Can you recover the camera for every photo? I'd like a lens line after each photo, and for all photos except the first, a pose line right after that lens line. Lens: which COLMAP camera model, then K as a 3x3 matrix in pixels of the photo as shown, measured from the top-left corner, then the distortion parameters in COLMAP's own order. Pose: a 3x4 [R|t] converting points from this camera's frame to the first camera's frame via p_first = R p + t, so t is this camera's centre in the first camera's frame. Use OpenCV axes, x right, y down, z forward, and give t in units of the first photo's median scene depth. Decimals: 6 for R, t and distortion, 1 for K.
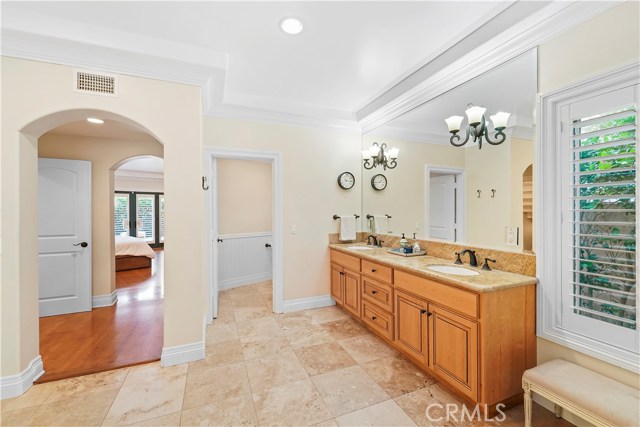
lens RADIAL K [[268.4, 0, 320.9], [0, 268.4, 211.6], [0, 0, 1]] dist [-0.001725, -0.000039]
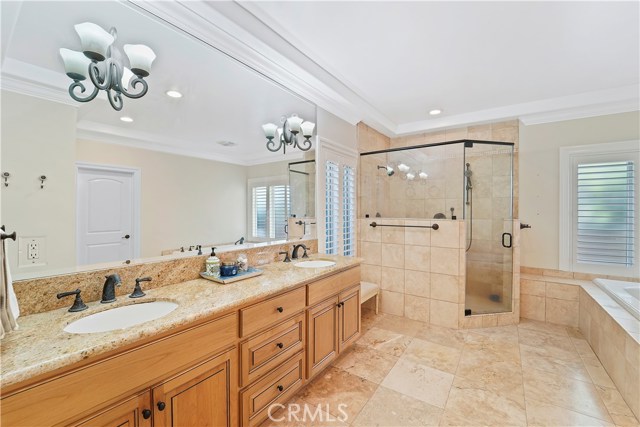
lens RADIAL K [[268.4, 0, 320.9], [0, 268.4, 211.6], [0, 0, 1]] dist [-0.001725, -0.000039]
pose [[-0.547577, -0.007279, 0.836724, -0.406388], [-0.003029, 0.999973, 0.006717, -0.001362], [-0.836750, 0.001144, -0.547584, 1.454668]]
